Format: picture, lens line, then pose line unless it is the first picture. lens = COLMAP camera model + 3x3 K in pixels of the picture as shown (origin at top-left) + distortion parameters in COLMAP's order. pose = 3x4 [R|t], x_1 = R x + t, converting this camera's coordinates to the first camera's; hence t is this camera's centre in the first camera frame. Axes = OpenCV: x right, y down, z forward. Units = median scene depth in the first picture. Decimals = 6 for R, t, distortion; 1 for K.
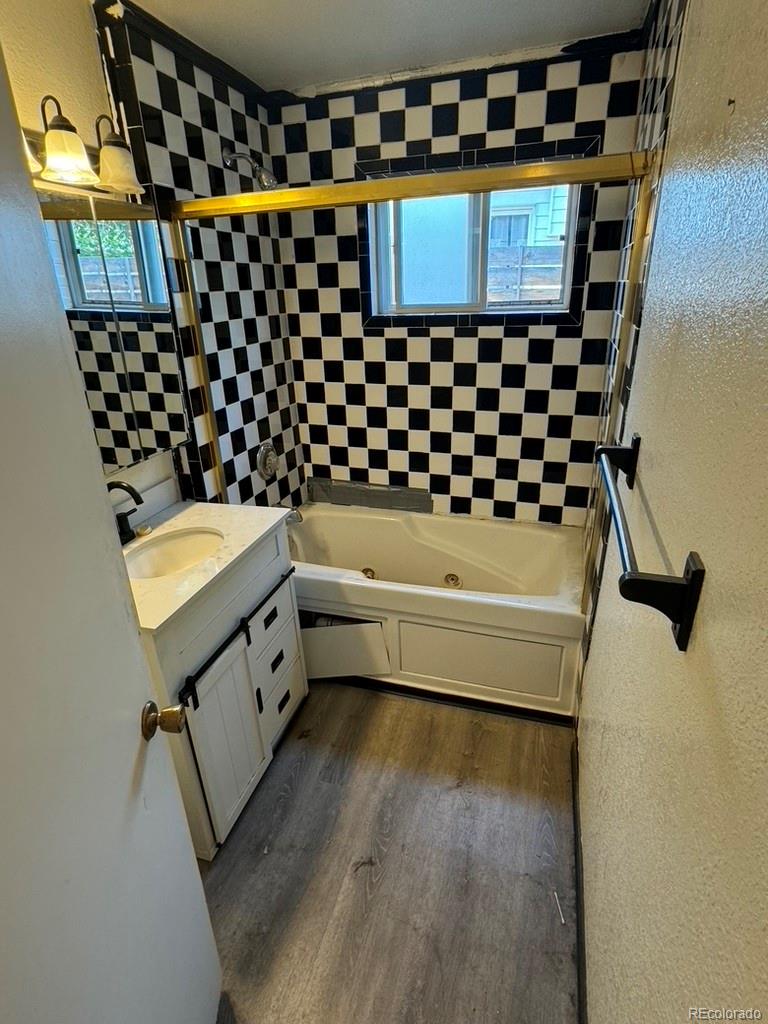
lens RADIAL K [[541.1, 0, 383.6], [0, 541.1, 512.9], [0, 0, 1]] dist [-0.003125, 0.000276]
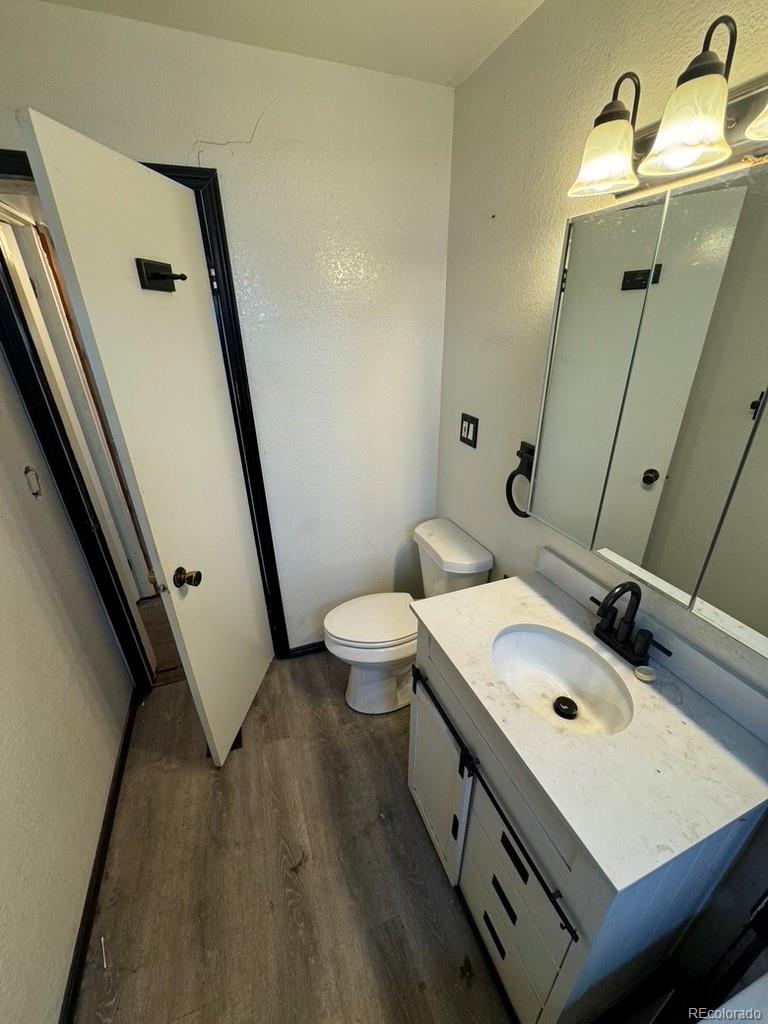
lens RADIAL K [[410.4, 0, 385.5], [0, 410.4, 508.6], [0, 0, 1]] dist [-0.001625, 0.000519]
pose [[-0.785717, 0.291246, -0.545733, 0.071516], [-0.213862, 0.699927, 0.681443, -0.464660], [0.580442, 0.652133, -0.487658, 1.014955]]
